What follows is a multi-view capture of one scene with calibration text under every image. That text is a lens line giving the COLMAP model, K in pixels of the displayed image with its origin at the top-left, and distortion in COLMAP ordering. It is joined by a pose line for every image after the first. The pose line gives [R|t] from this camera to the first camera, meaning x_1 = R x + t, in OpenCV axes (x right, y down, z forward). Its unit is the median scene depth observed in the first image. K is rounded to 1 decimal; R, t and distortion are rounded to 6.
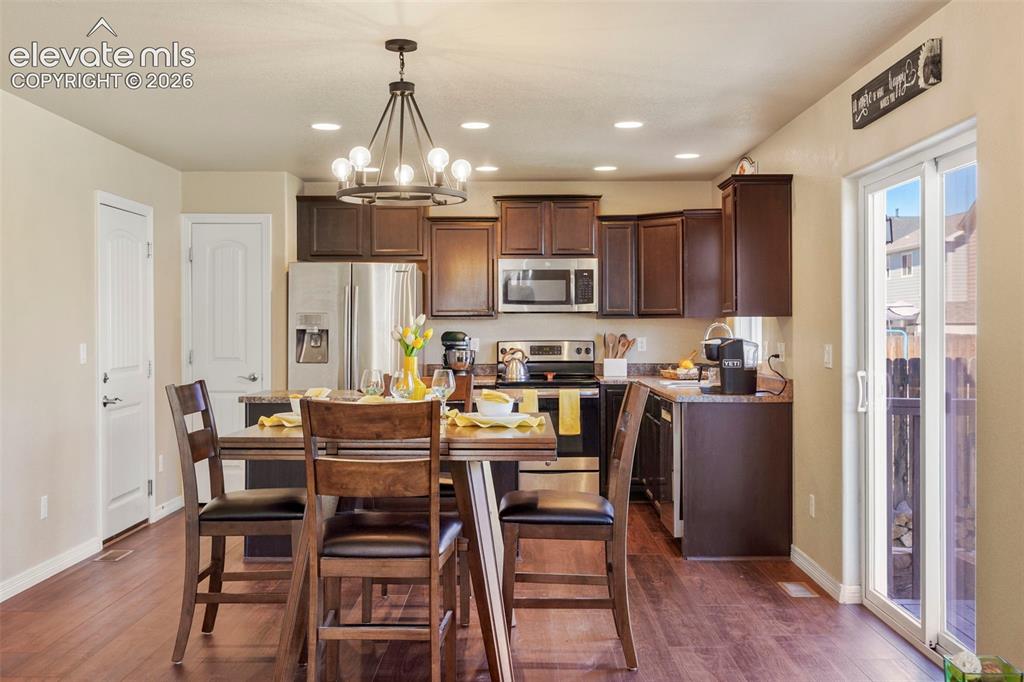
lens RADIAL K [[1127.2, 0, 512.0], [0, 1127.2, 341.0], [0, 0, 1]] dist [-0.000953, -0.003351]
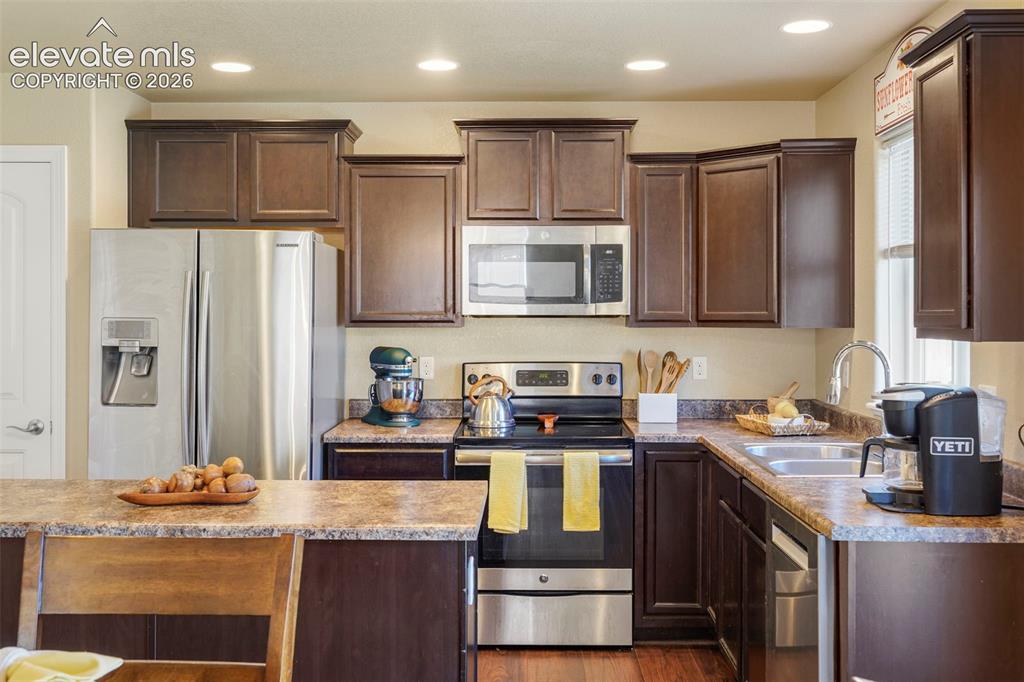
lens RADIAL K [[1061.2, 0, 511.4], [0, 1061.2, 325.6], [0, 0, 1]] dist [0.012925, 0.008576]
pose [[0.999911, 0.004126, -0.012696, 0.021005], [-0.004141, 0.999991, -0.001136, -0.019735], [0.012691, 0.001188, 0.999919, 0.438782]]
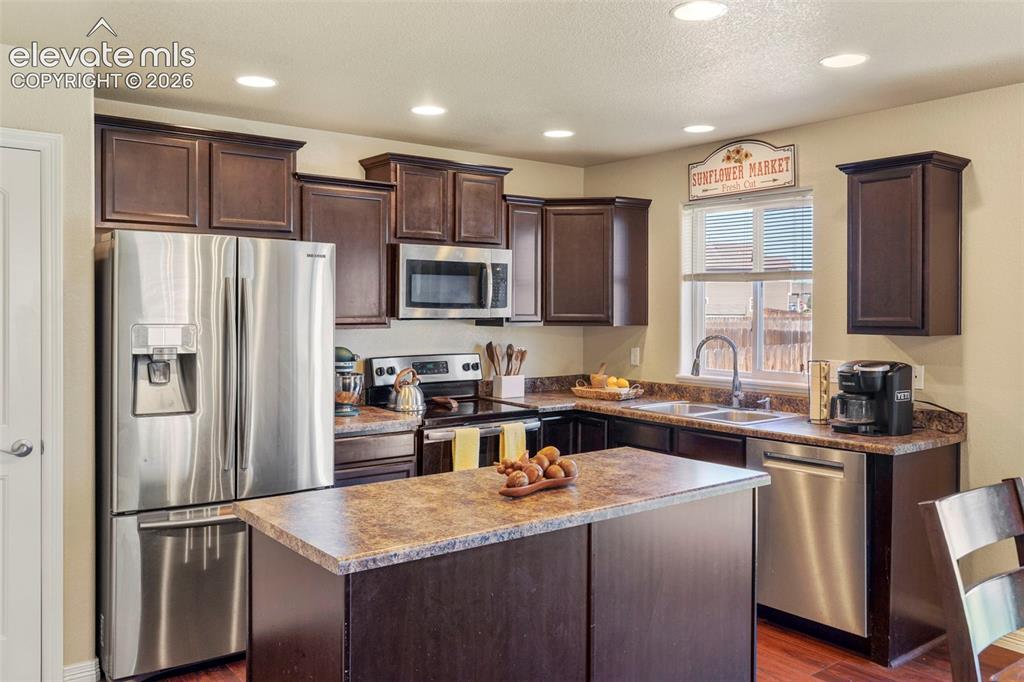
lens RADIAL K [[824.2, 0, 514.0], [0, 824.2, 330.0], [0, 0, 1]] dist [-0.007102, -0.006196]
pose [[0.783034, -0.010938, 0.621883, -0.276030], [0.002081, 0.999886, 0.014965, -0.025885], [-0.621975, -0.010424, 0.782967, 0.546609]]
